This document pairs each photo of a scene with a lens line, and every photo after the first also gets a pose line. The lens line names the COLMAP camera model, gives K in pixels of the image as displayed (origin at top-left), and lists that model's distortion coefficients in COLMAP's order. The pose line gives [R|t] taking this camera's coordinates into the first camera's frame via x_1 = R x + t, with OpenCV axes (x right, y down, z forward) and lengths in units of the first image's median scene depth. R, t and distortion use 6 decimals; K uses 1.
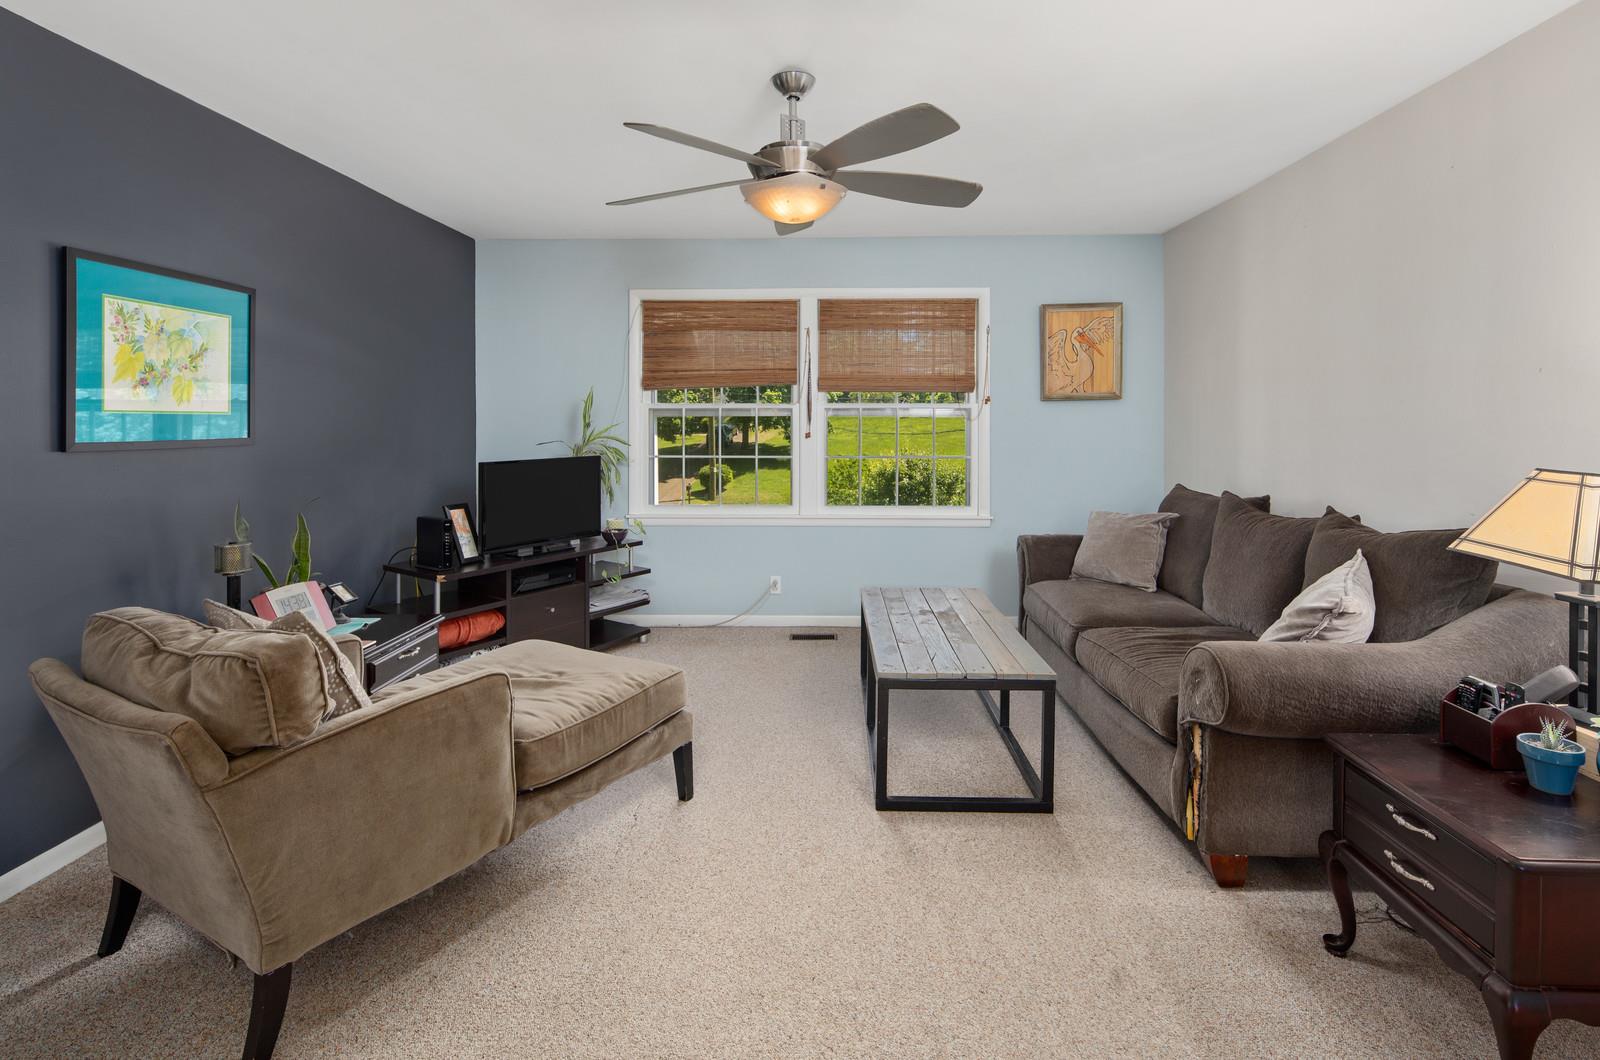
lens RADIAL K [[796.1, 0, 809.5], [0, 796.1, 426.2], [0, 0, 1]] dist [0.002229, -0.001607]
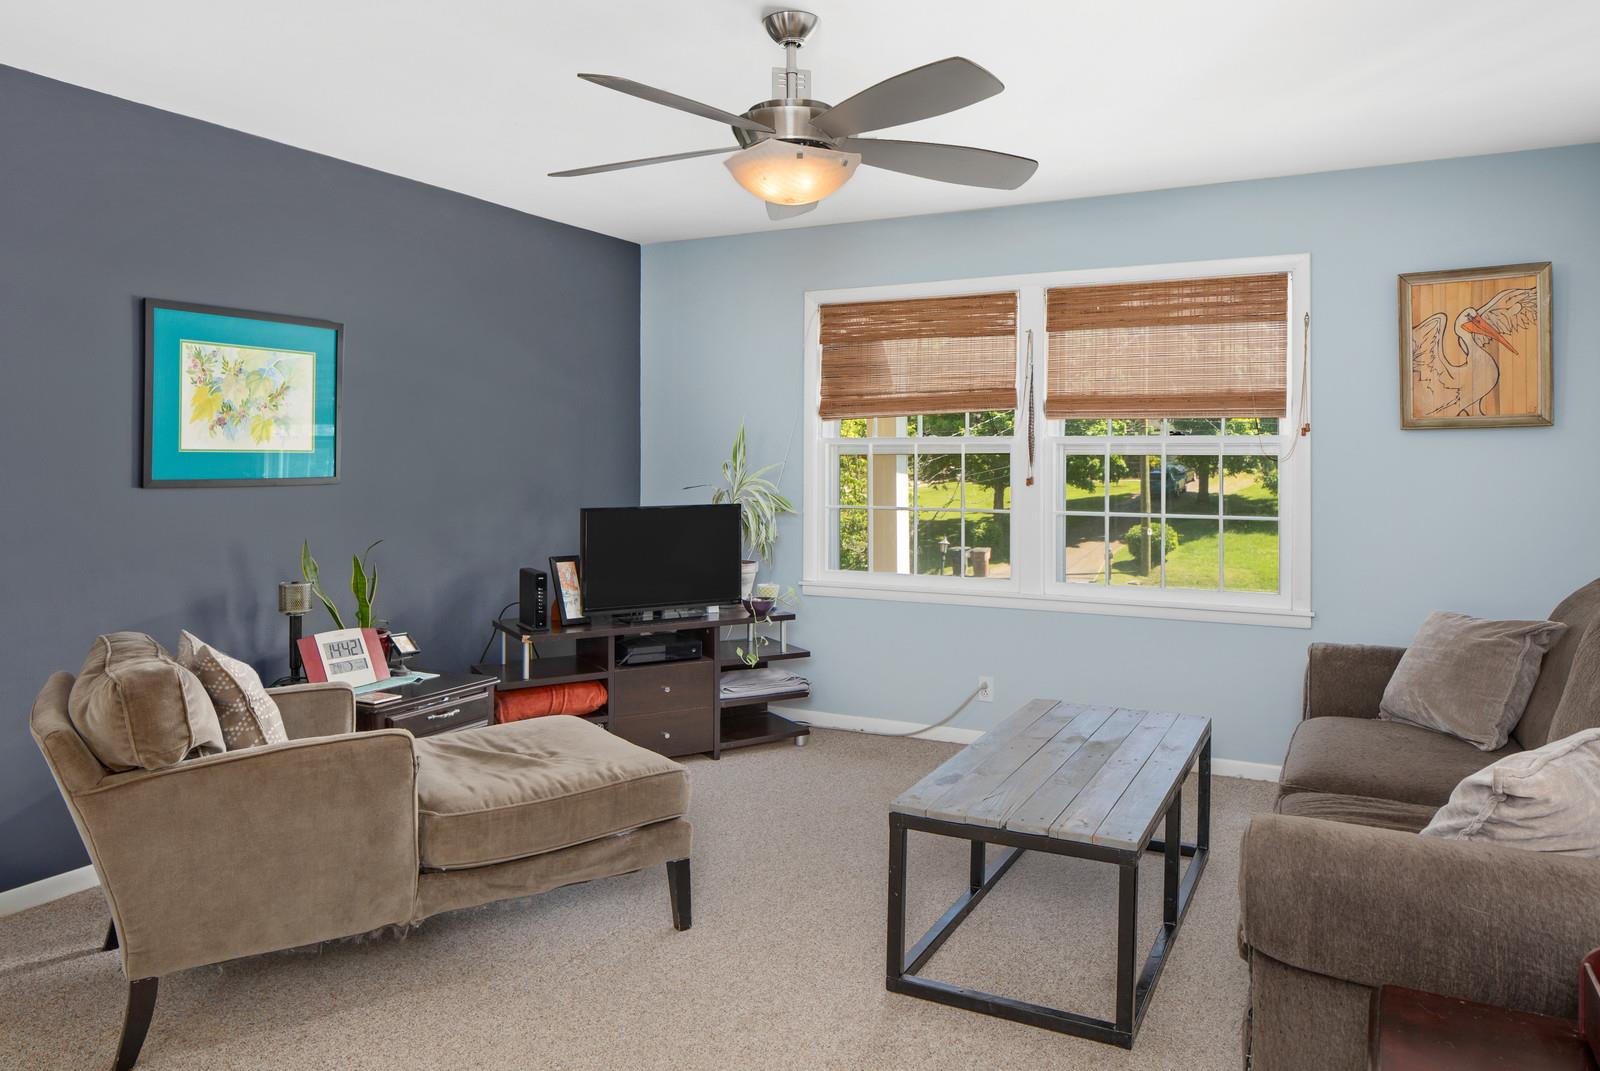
lens RADIAL K [[1112.8, 0, 794.9], [0, 1112.8, 457.8], [0, 0, 1]] dist [-0.020761, 0.022411]
pose [[0.896989, 0.001986, -0.442049, 0.299479], [-0.005893, 0.999955, -0.007467, -0.001325], [0.442014, 0.009303, 0.896960, 0.024232]]
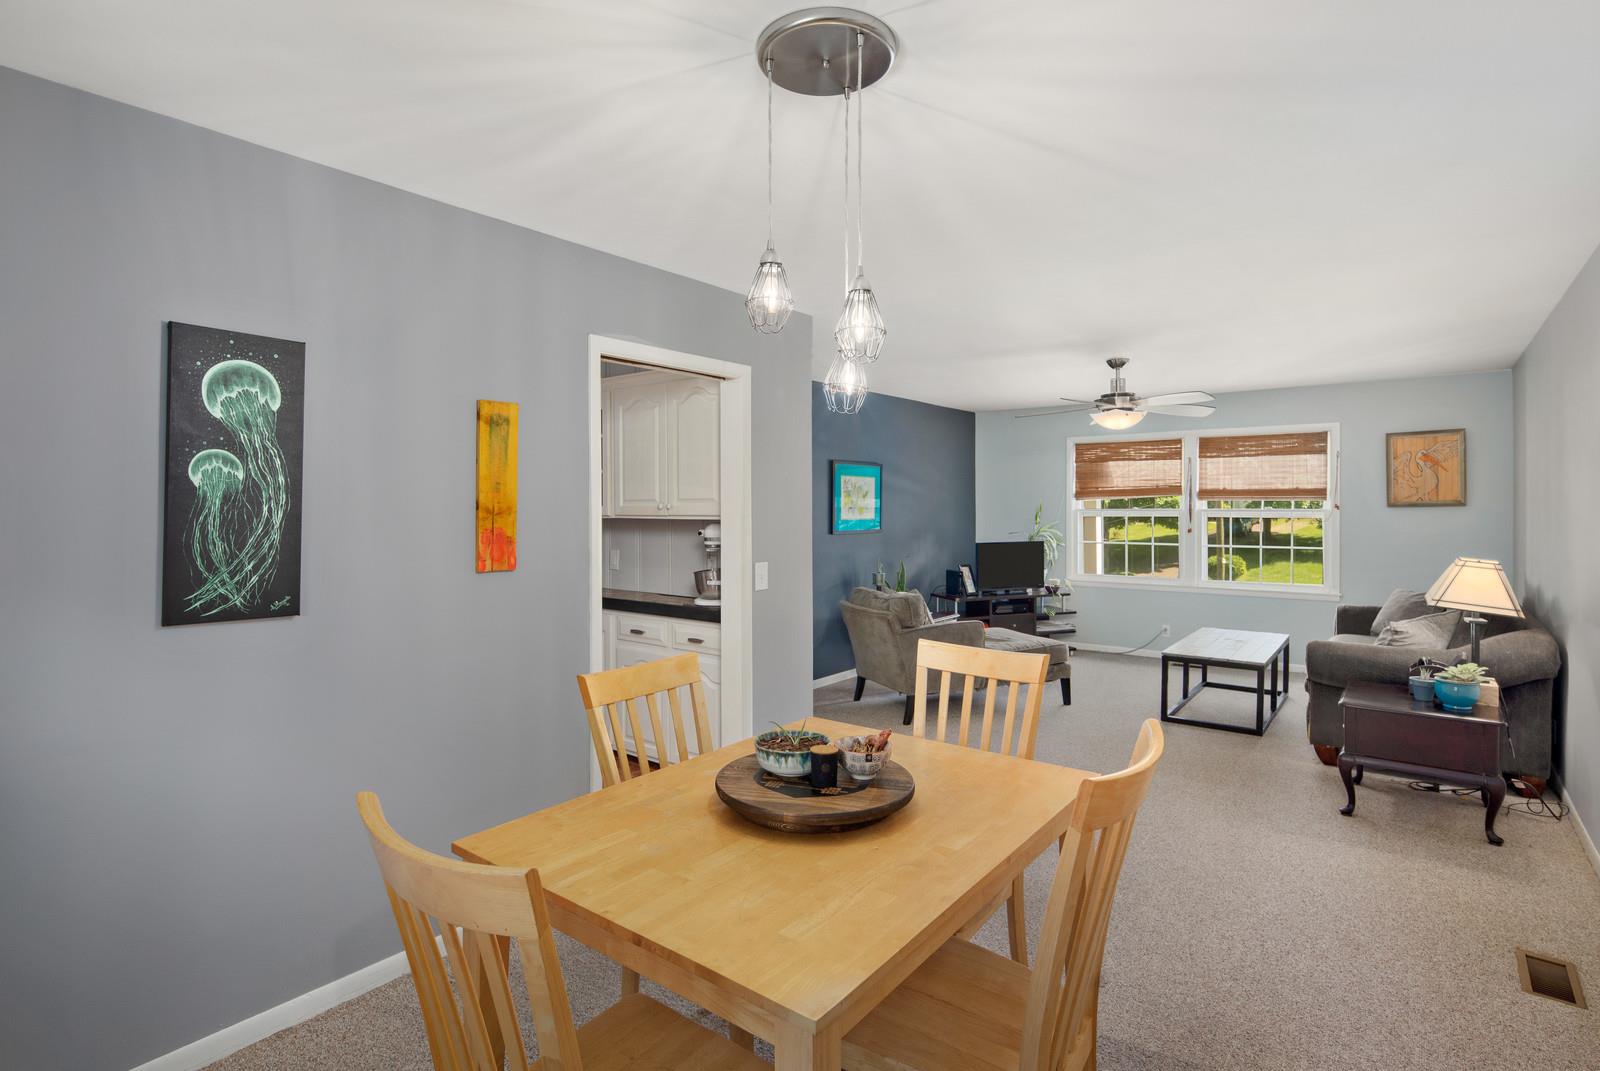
lens RADIAL K [[809.4, 0, 782.9], [0, 809.4, 509.8], [0, 0, 1]] dist [0.001844, 0.000017]
pose [[0.801821, 0.001357, -0.597563, 0.348606], [-0.002274, 0.999997, -0.000781, -0.029007], [0.597560, 0.001985, 0.801822, -0.778025]]
